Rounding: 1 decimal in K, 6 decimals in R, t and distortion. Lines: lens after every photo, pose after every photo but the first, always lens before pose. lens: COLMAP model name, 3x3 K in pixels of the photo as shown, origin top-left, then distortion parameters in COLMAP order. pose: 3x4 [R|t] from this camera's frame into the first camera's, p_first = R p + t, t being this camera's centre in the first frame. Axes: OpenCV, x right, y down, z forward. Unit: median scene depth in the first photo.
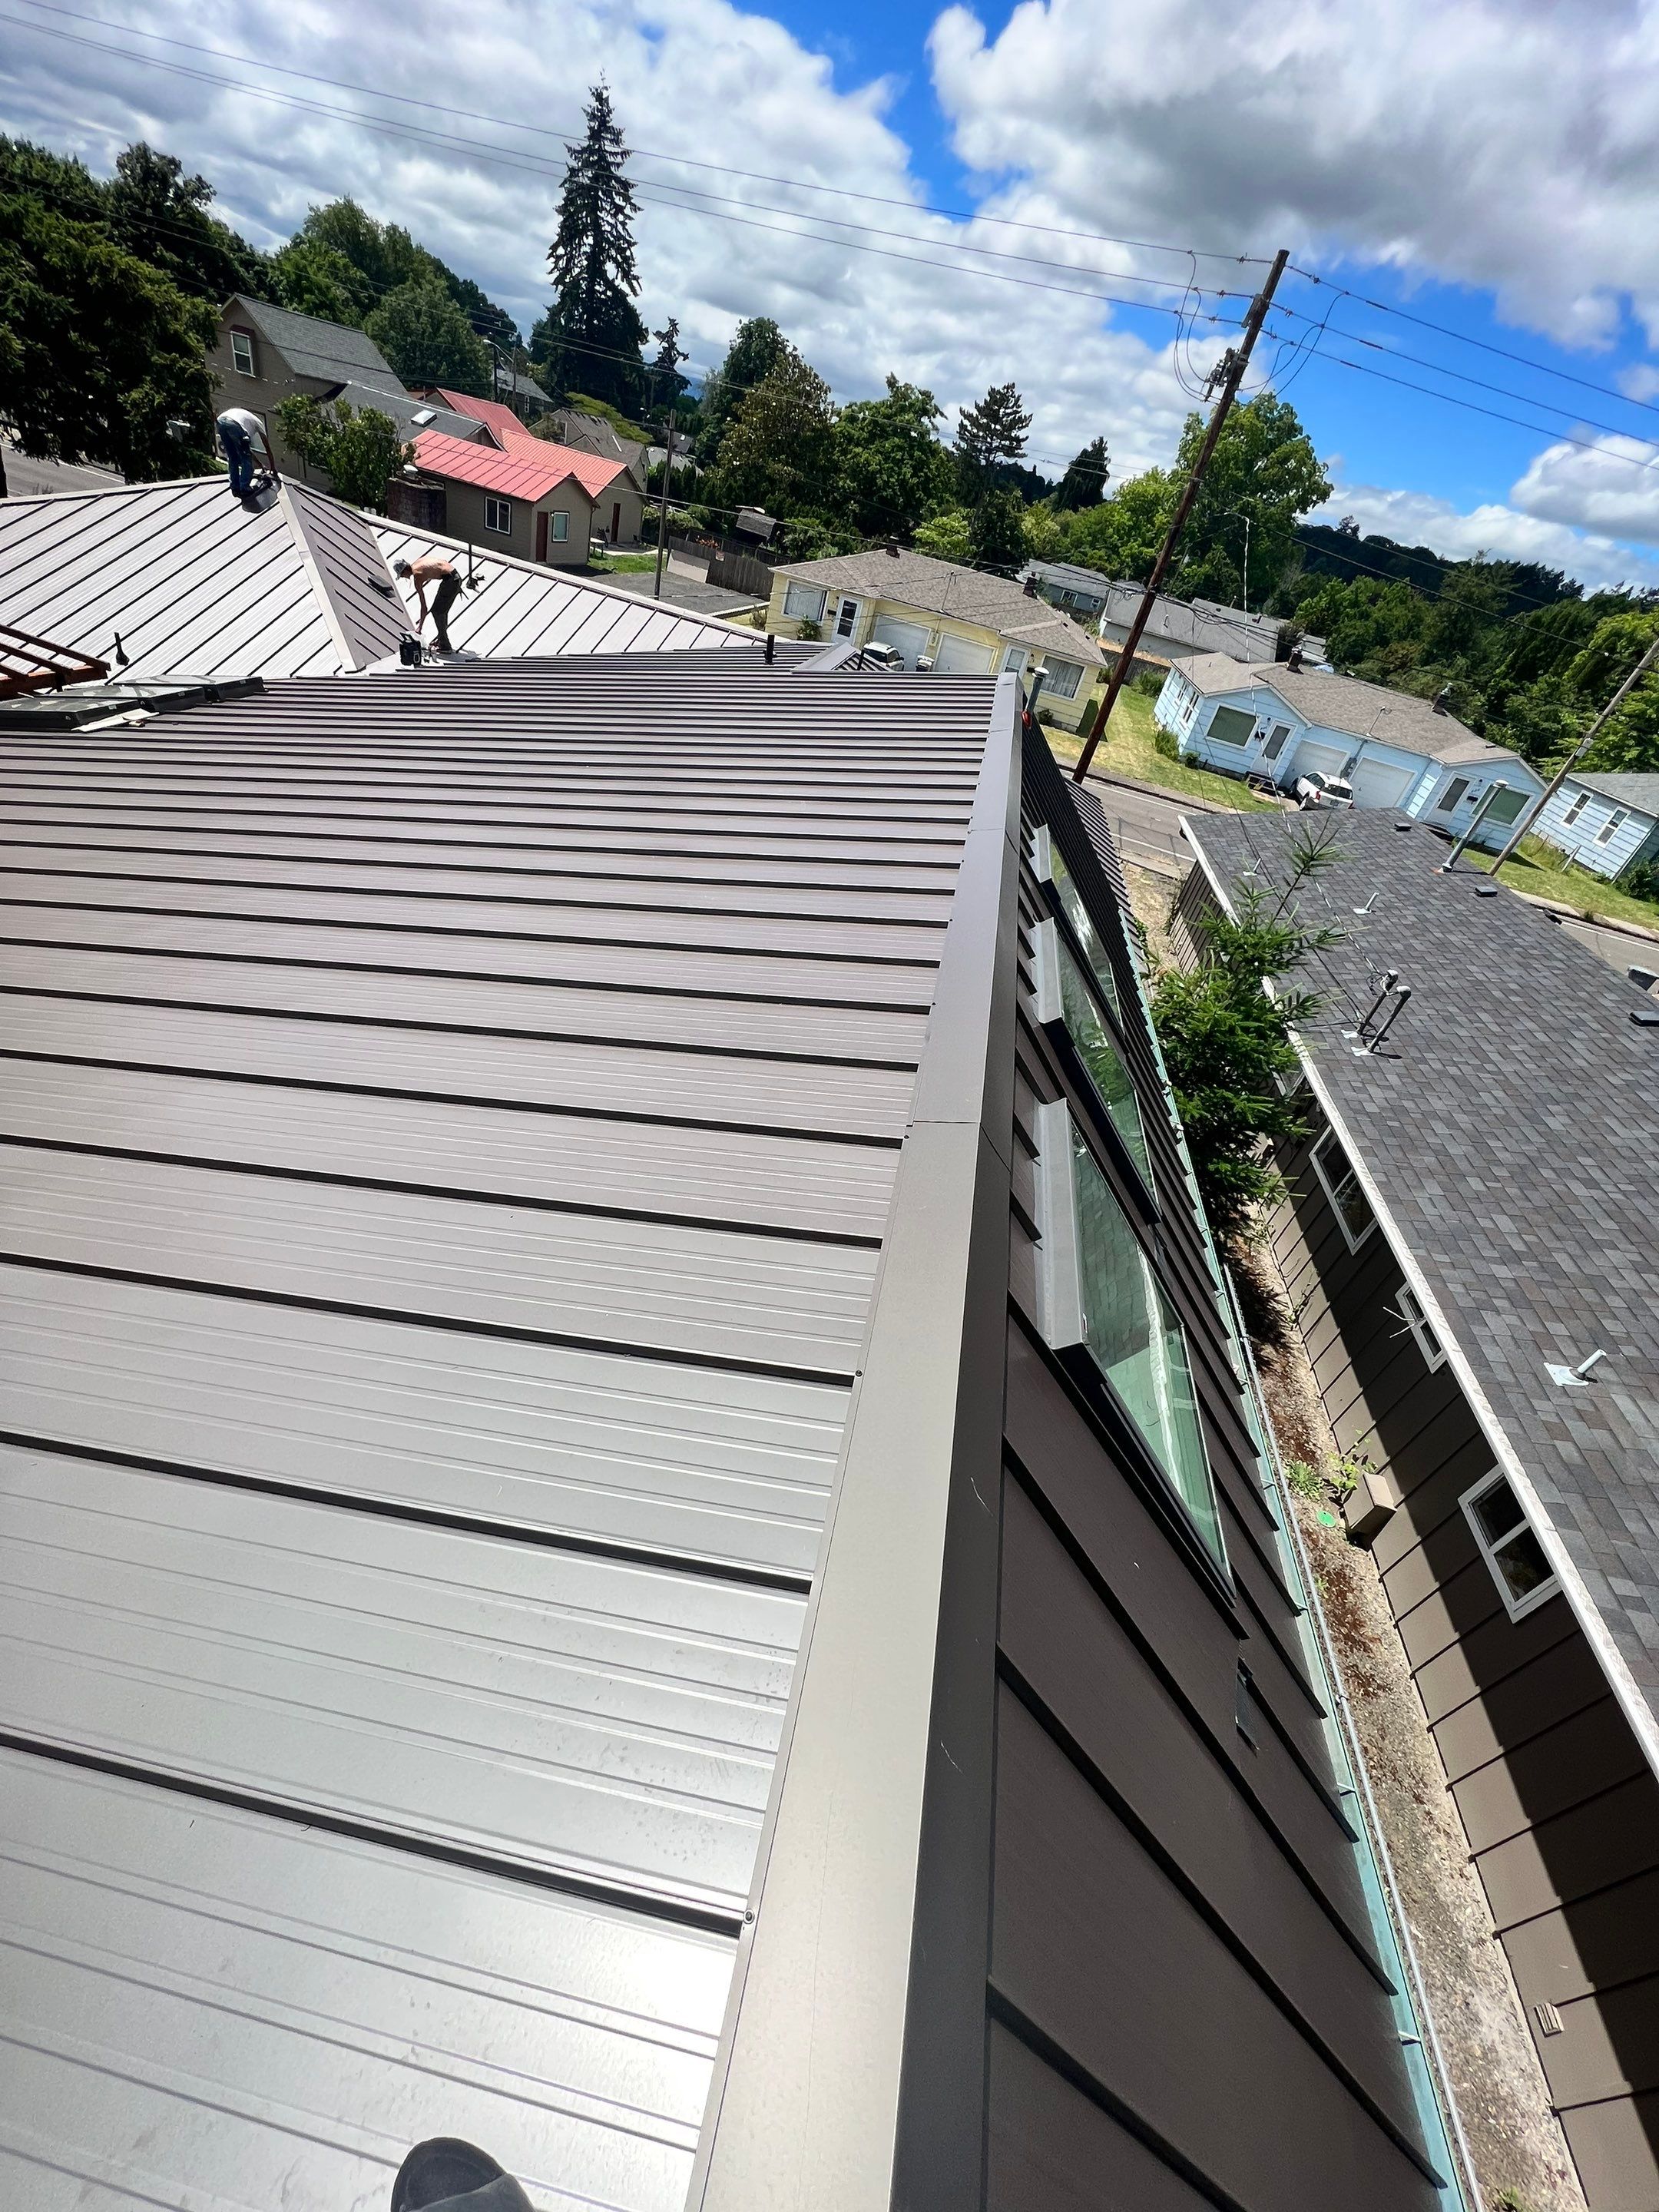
lens RADIAL K [[887.7, 0, 835.2], [0, 887.7, 1101.1], [0, 0, 1]] dist [-0.000375, -0.000588]
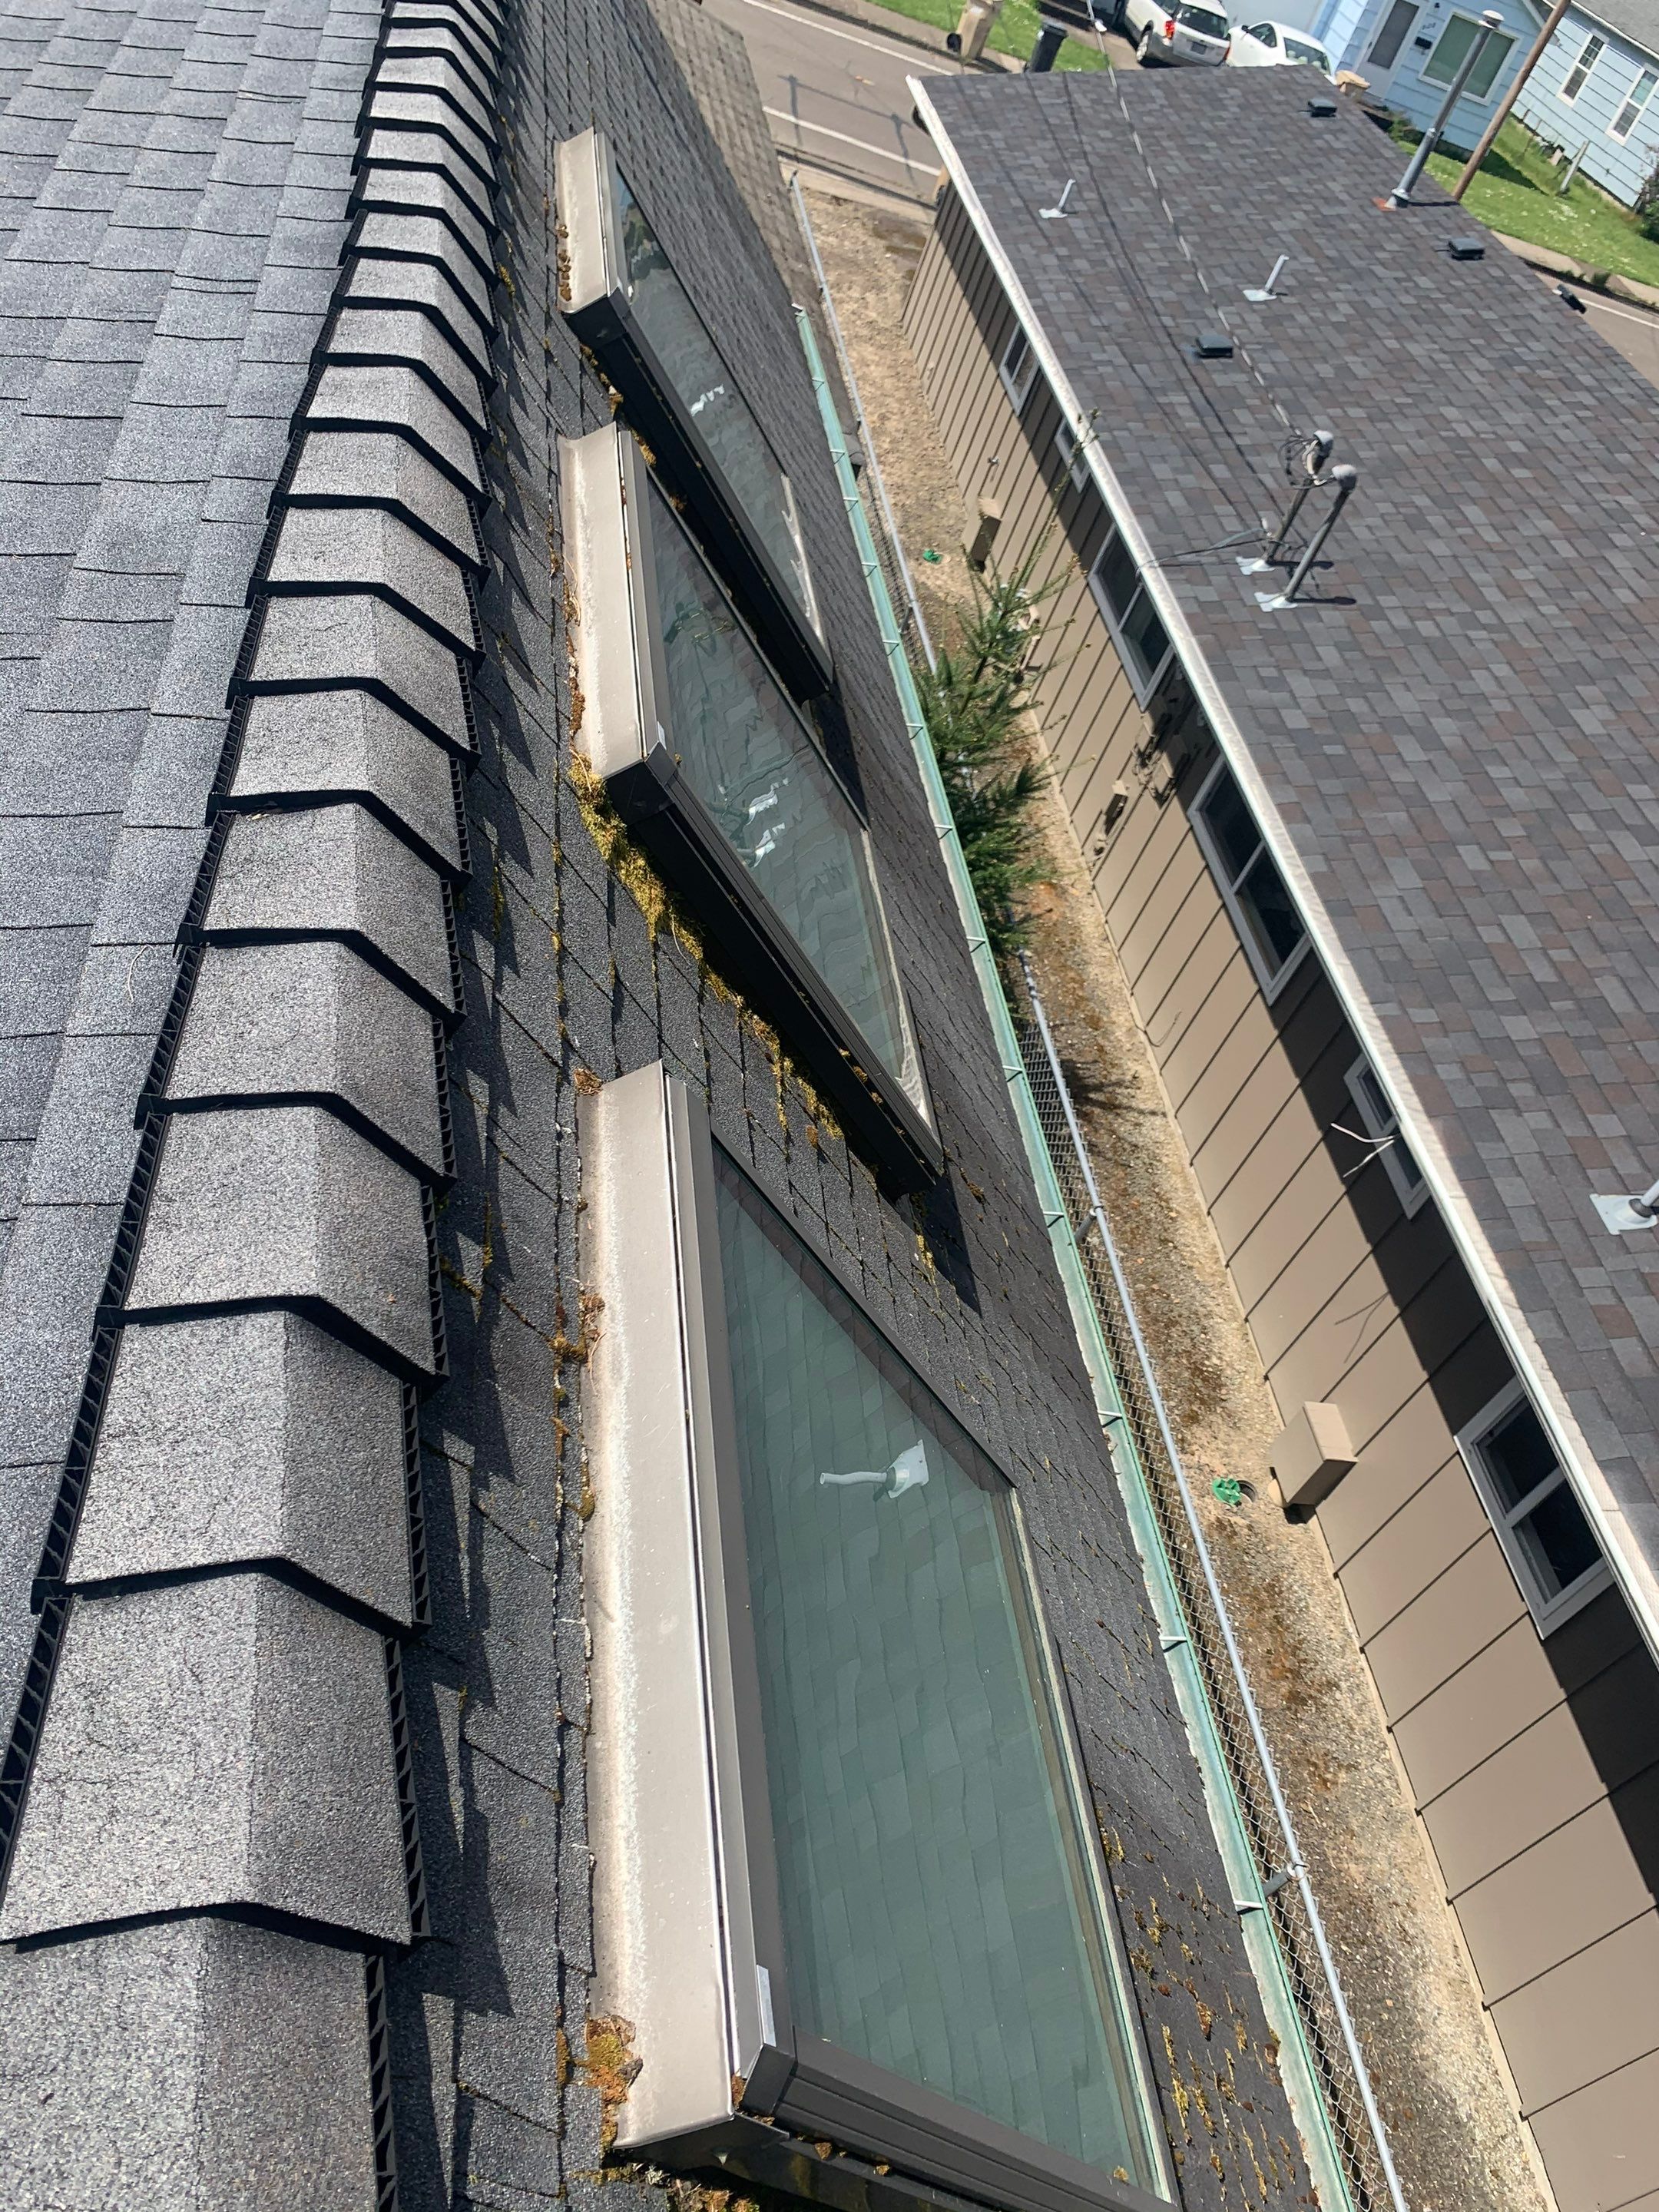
lens RADIAL K [[1714.4, 0, 843.3], [0, 1714.4, 1096.7], [0, 0, 1]] dist [0.031182, -0.028595]
pose [[0.949009, -0.146544, 0.279117, 0.034418], [0.078936, 0.967644, 0.239654, -0.039240], [-0.305205, -0.205401, 0.929871, 0.089251]]
